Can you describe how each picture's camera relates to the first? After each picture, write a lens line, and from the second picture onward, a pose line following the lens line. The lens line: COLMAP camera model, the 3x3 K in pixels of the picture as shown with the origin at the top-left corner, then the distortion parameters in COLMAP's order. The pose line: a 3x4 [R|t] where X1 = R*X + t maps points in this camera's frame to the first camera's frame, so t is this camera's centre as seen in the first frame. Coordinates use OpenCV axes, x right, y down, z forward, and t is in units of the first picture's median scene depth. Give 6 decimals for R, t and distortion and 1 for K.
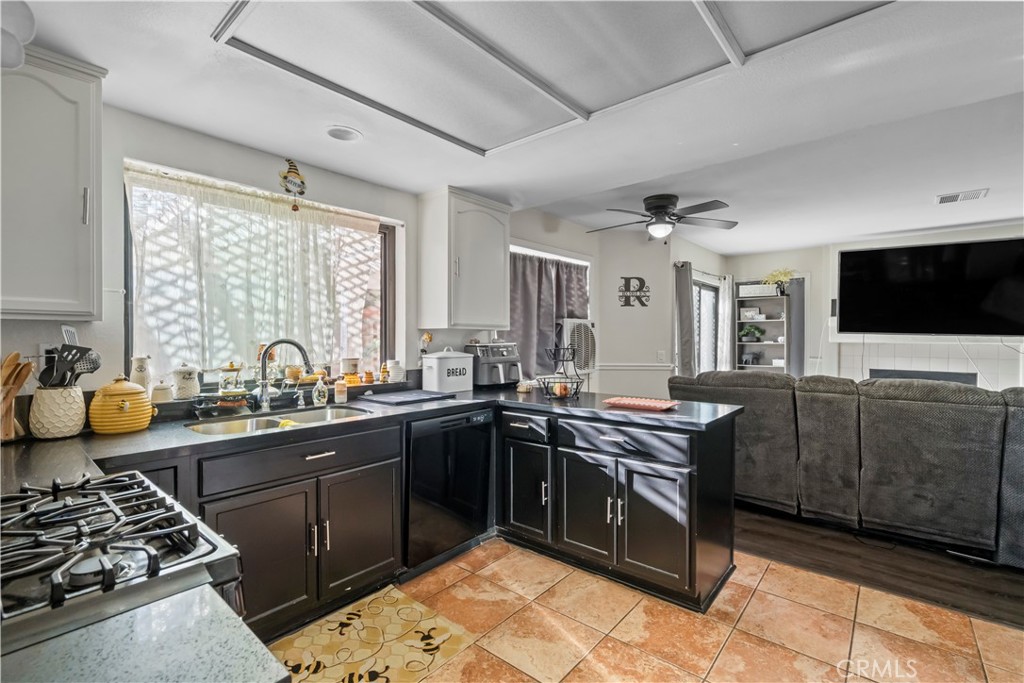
lens RADIAL K [[455.4, 0, 513.8], [0, 455.4, 341.9], [0, 0, 1]] dist [-0.001178, -0.000378]
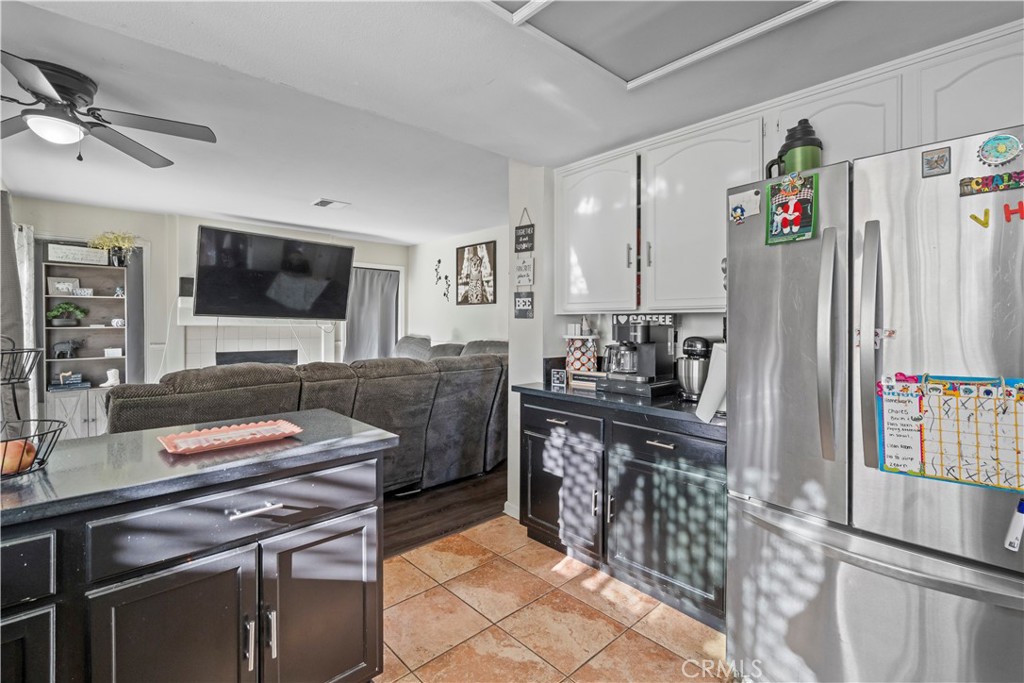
lens RADIAL K [[464.3, 0, 508.7], [0, 464.3, 323.2], [0, 0, 1]] dist [-0.002394, -0.000385]
pose [[0.123695, -0.007089, 0.992295, -0.127445], [0.005695, 0.999963, 0.006433, -0.006118], [-0.992304, 0.004855, 0.123731, 0.273426]]
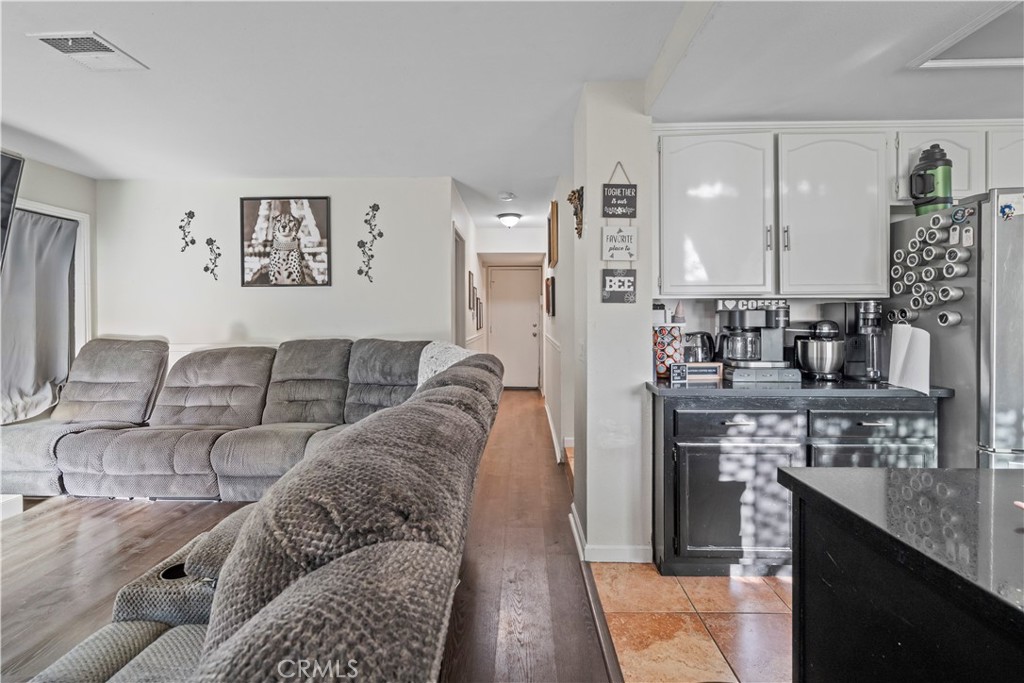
lens RADIAL K [[464.3, 0, 508.7], [0, 464.3, 323.2], [0, 0, 1]] dist [-0.002394, -0.000385]
pose [[-0.629528, -0.013718, 0.776856, 0.152085], [0.007160, 0.999699, 0.023455, -0.000230], [-0.776944, 0.020328, -0.629241, 0.677359]]
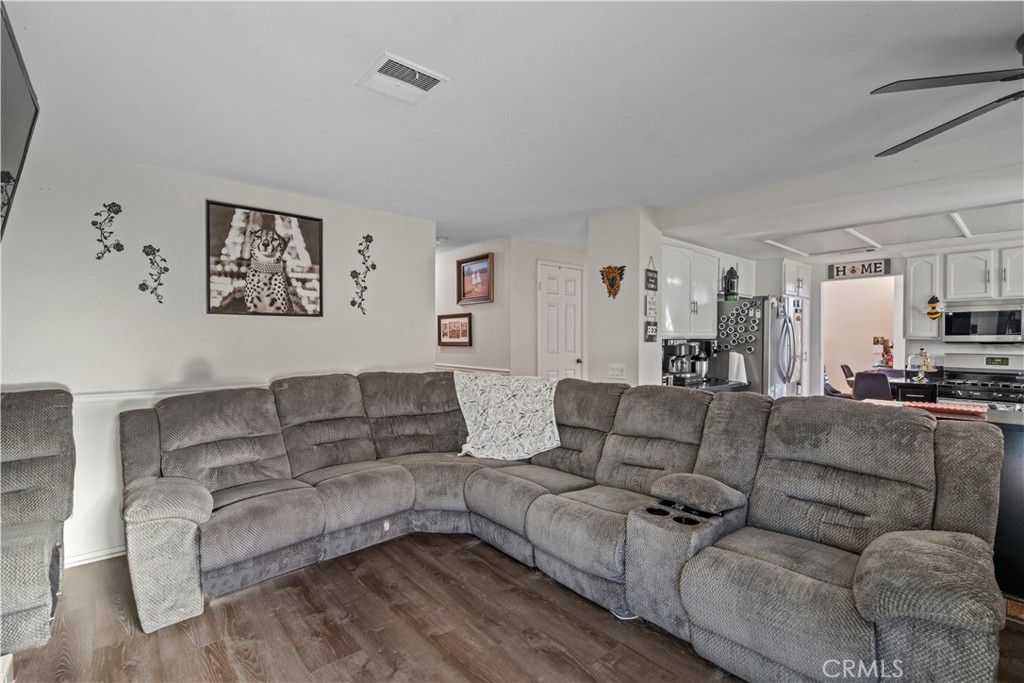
lens RADIAL K [[455.4, 0, 513.8], [0, 455.4, 341.9], [0, 0, 1]] dist [-0.001178, -0.000378]
pose [[-0.989125, -0.005858, 0.146960, 0.530488], [-0.003343, 0.999844, 0.017353, -0.019874], [-0.147039, 0.016673, -0.988990, 1.046692]]
